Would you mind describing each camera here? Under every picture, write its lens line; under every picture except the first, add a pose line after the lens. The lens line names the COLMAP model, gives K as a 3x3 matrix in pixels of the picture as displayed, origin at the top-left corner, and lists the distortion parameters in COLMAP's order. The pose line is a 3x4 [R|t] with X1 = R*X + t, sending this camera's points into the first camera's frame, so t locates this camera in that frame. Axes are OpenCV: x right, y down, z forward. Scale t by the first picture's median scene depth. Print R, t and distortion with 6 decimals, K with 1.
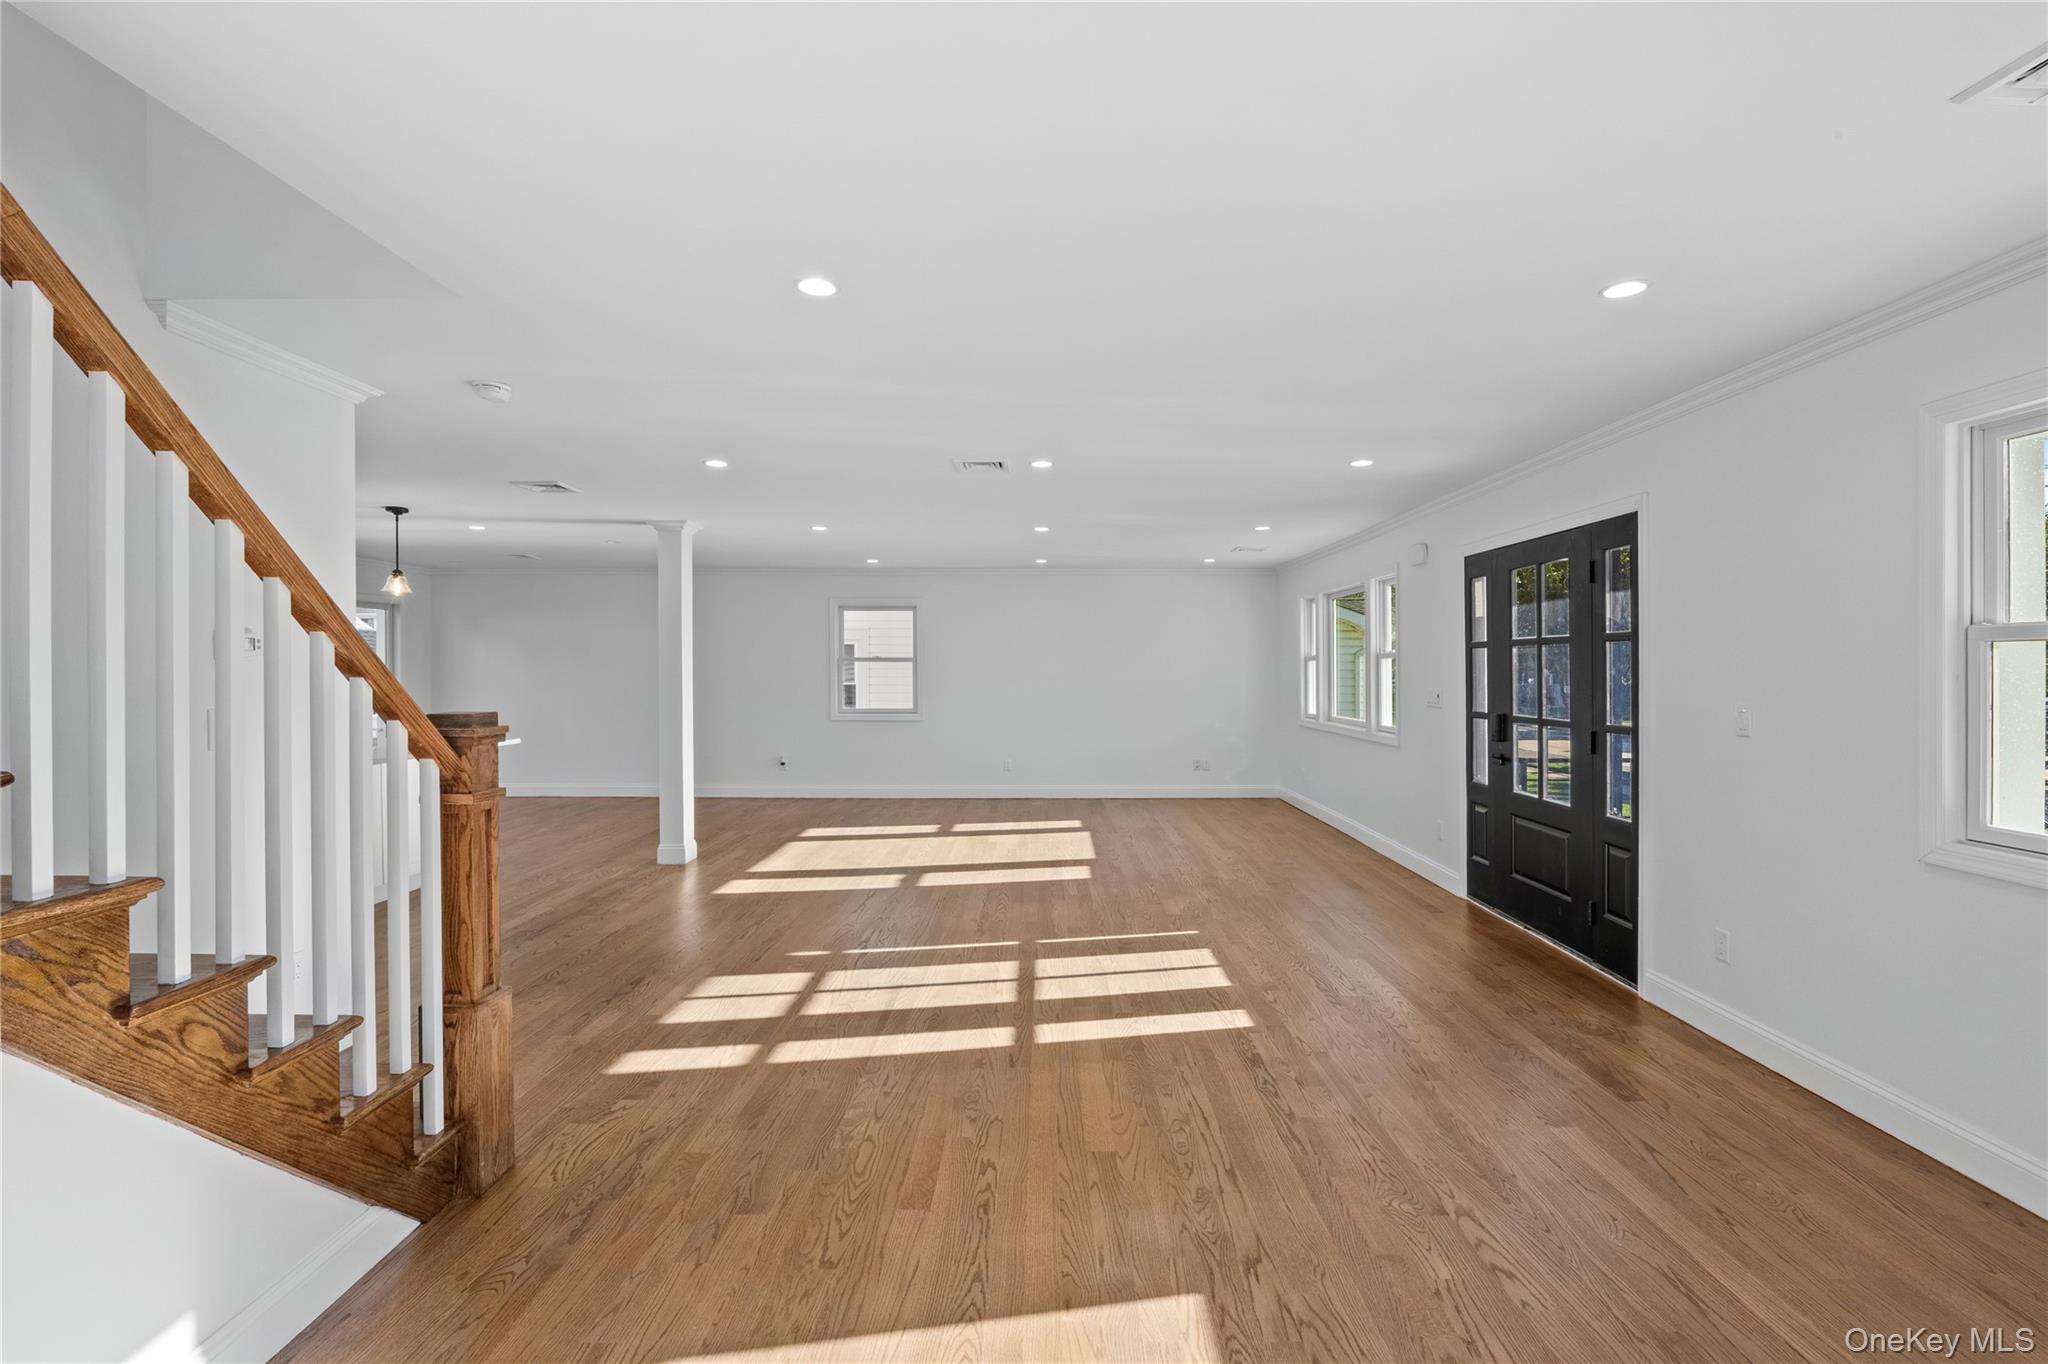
lens RADIAL K [[899.9, 0, 1045.4], [0, 899.9, 668.2], [0, 0, 1]] dist [-0.014909, 0.001770]
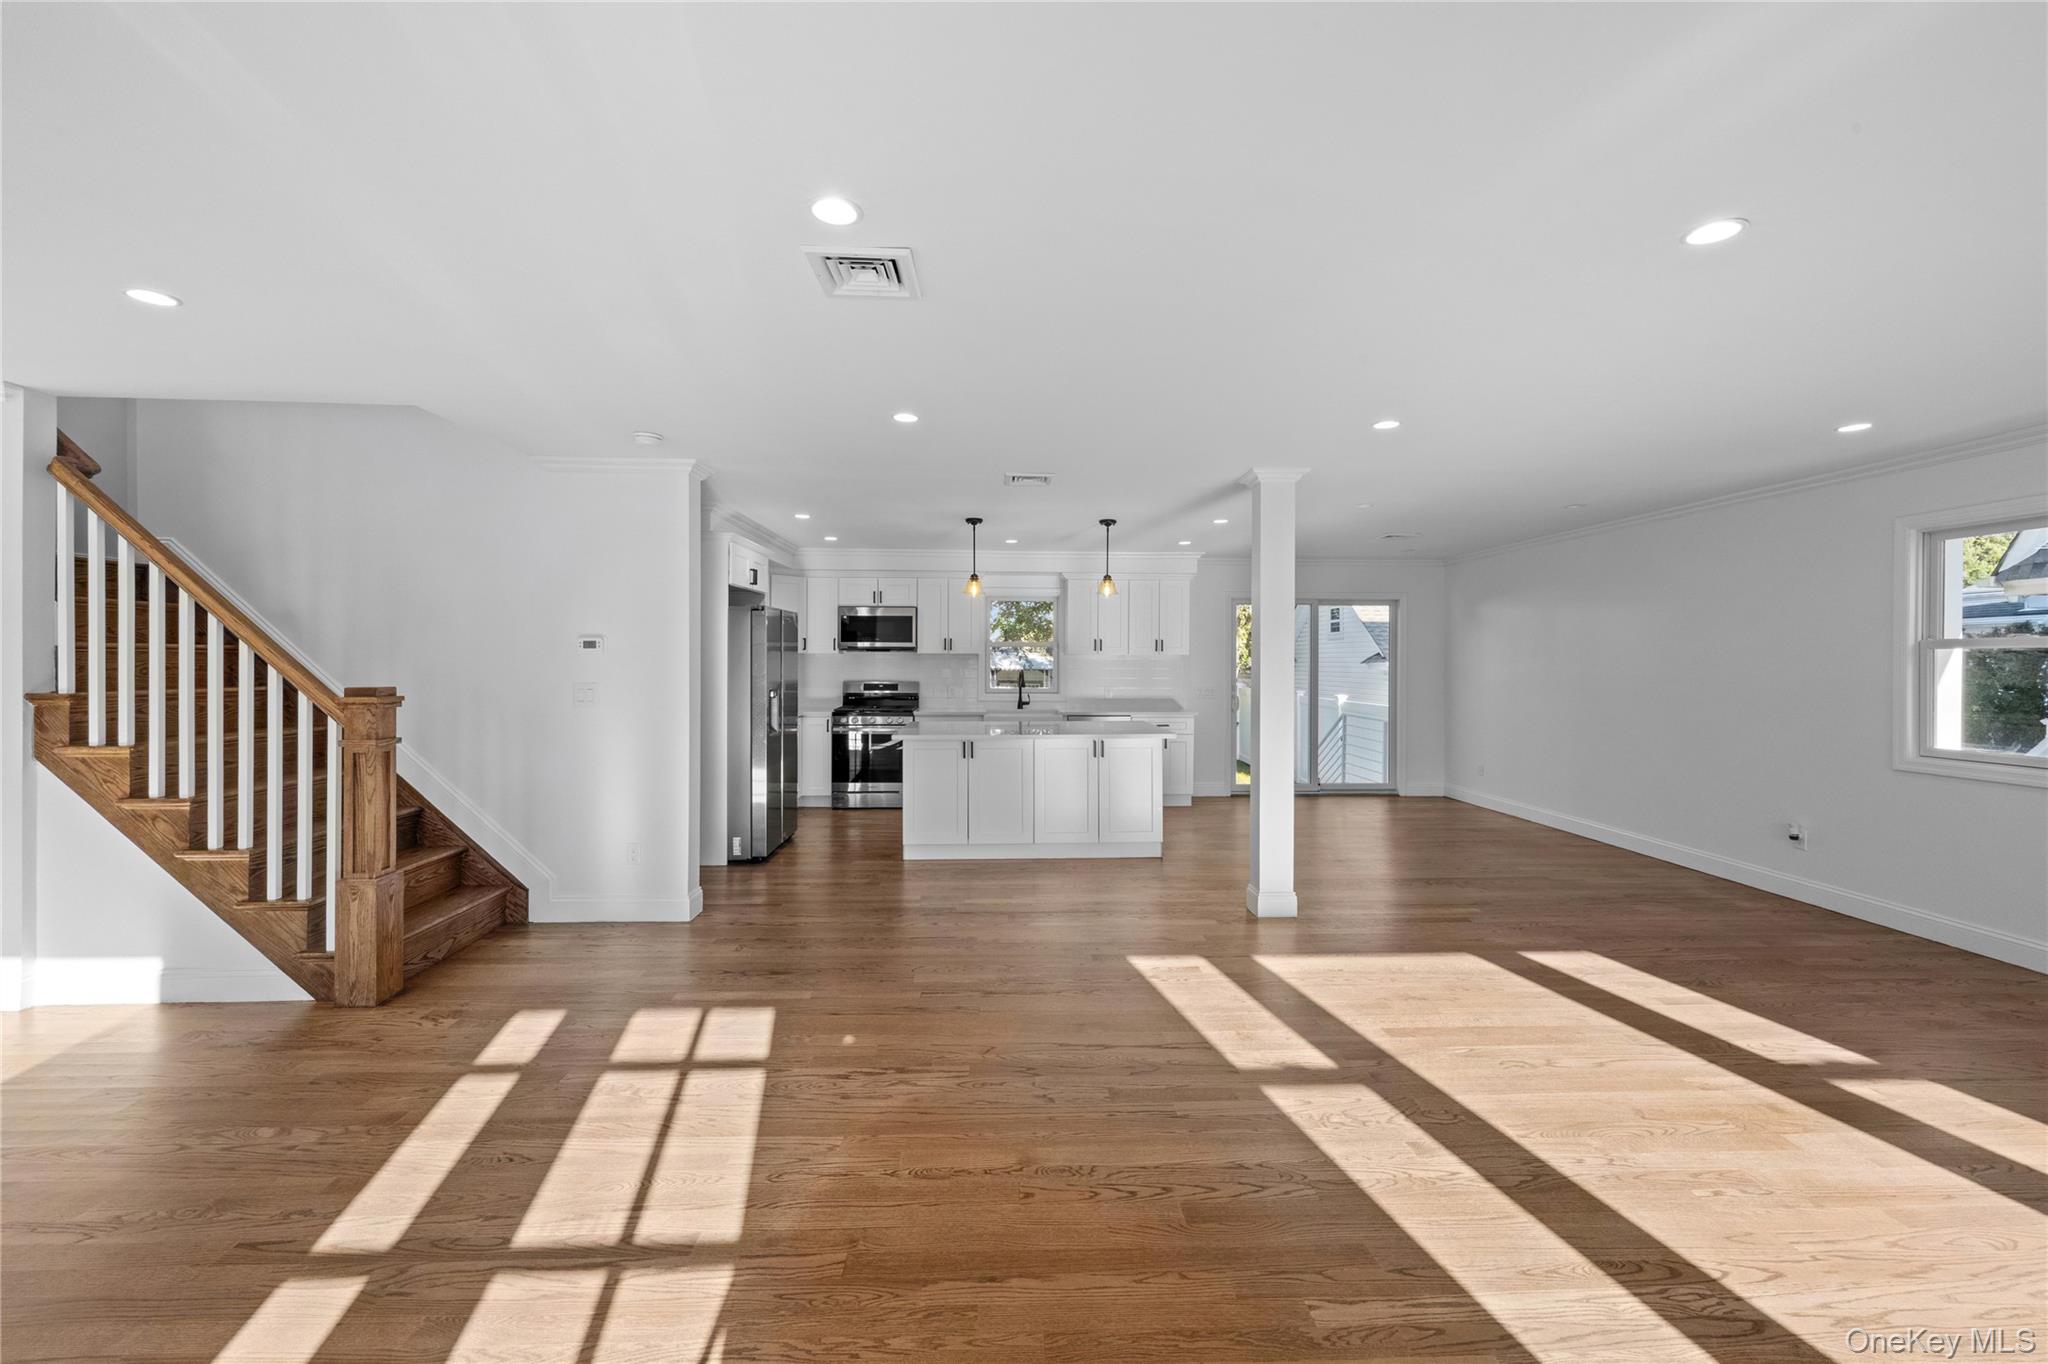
lens RADIAL K [[834.6, 0, 1028.1], [0, 834.6, 671.7], [0, 0, 1]] dist [0.007926, -0.001130]
pose [[0.040421, 0.010213, -0.999131, 0.468726], [-0.003570, 0.999943, 0.010077, 0.004024], [0.999176, 0.003160, 0.040456, 1.197076]]
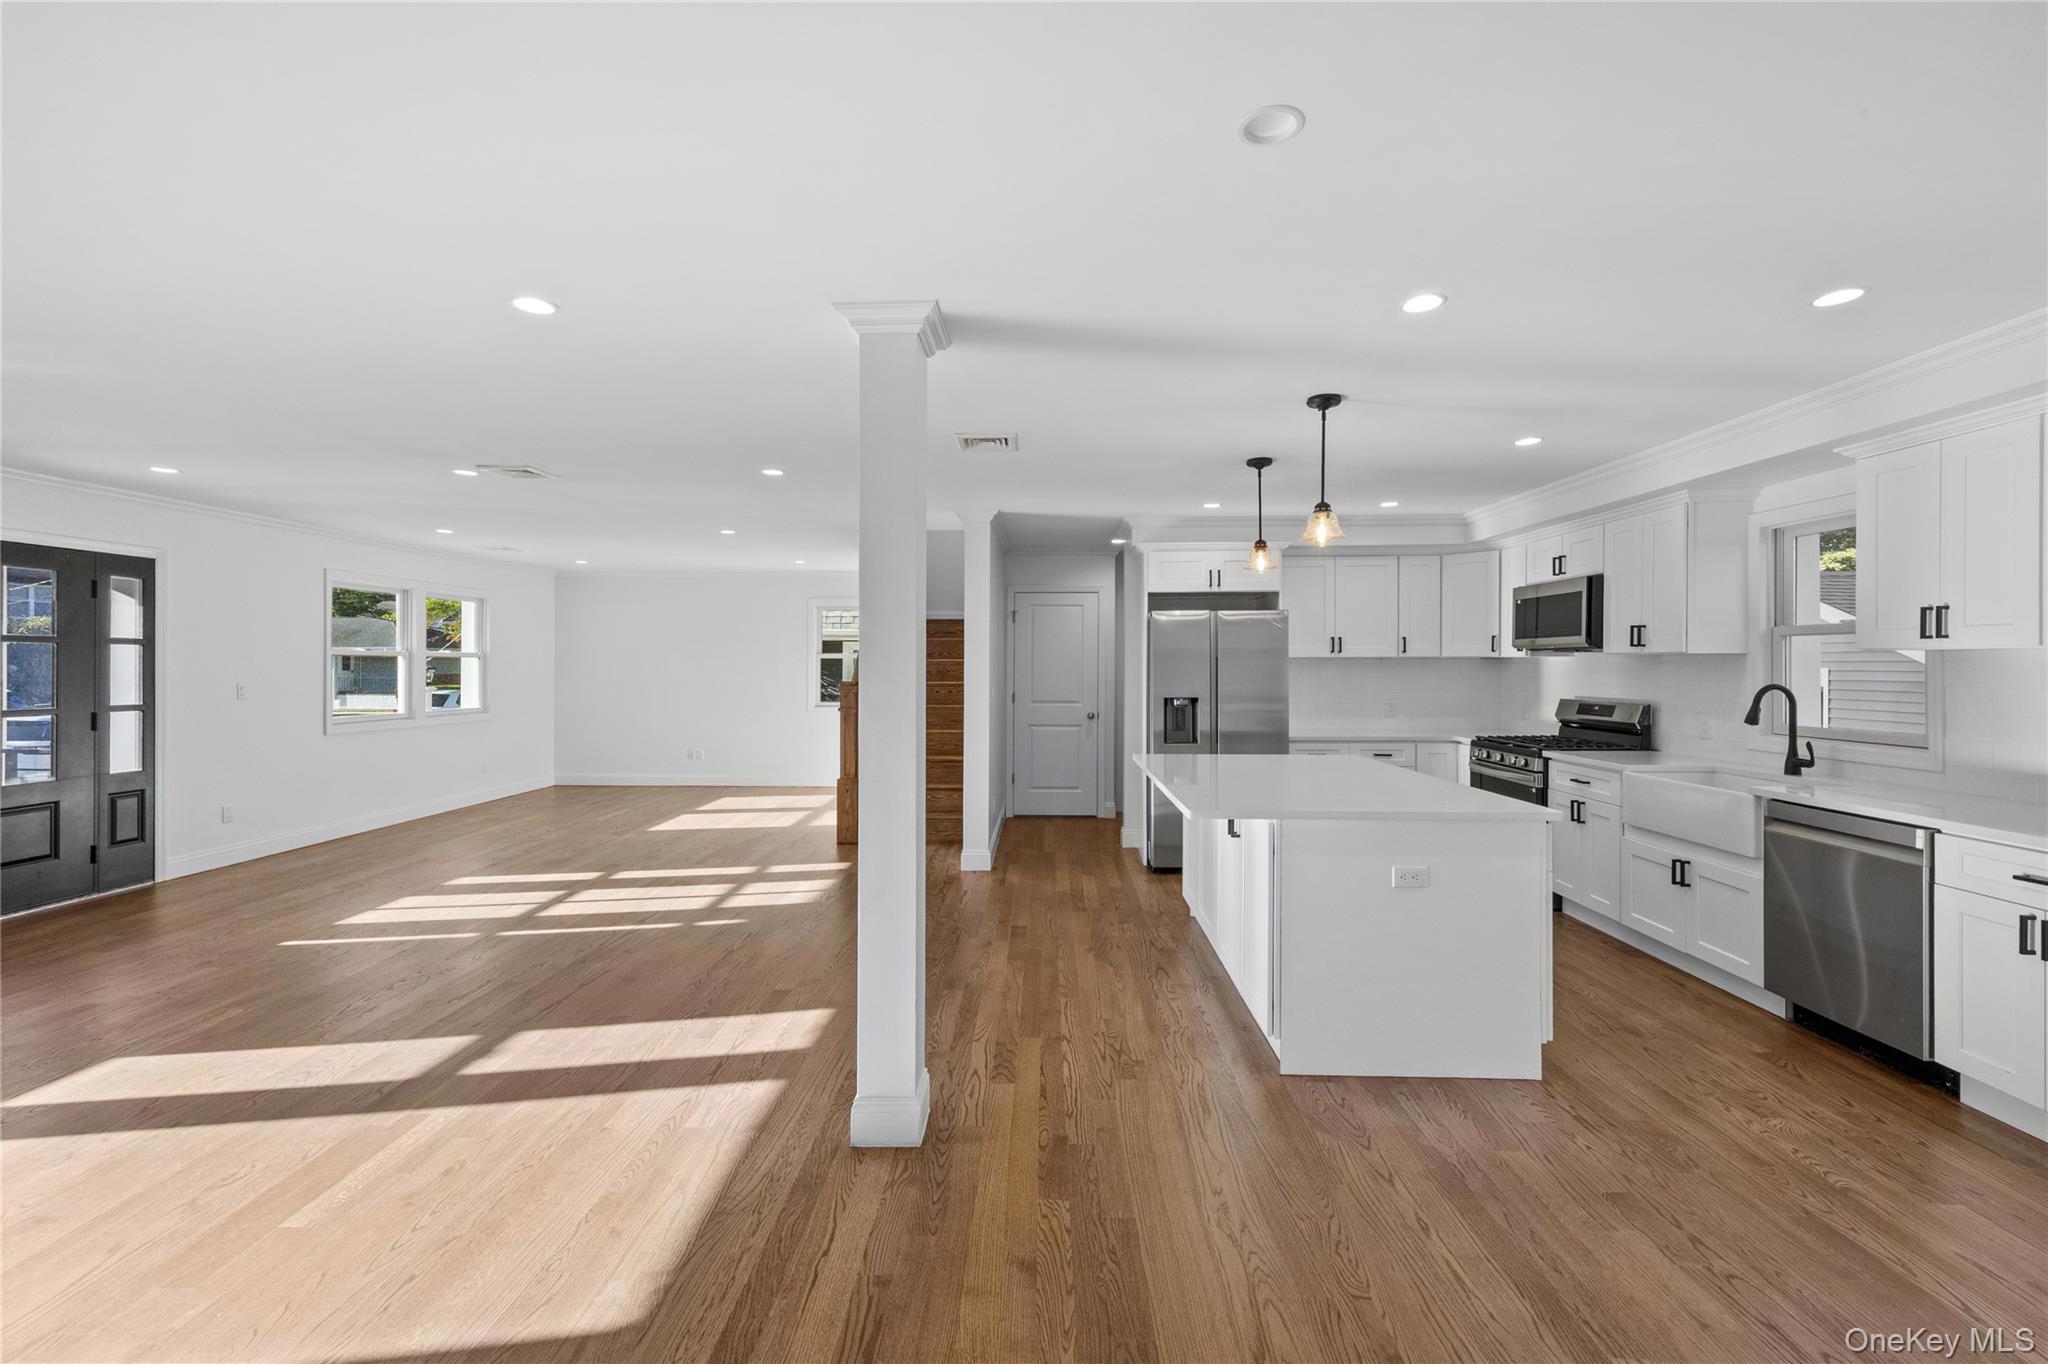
lens RADIAL K [[834.6, 0, 1023.5], [0, 834.6, 672.6], [0, 0, 1]] dist [0.007926, -0.001130]
pose [[-0.999522, -0.002418, 0.030805, -0.762812], [-0.002108, 0.999947, 0.010098, -0.002366], [-0.030828, 0.010029, -0.999474, 2.184230]]
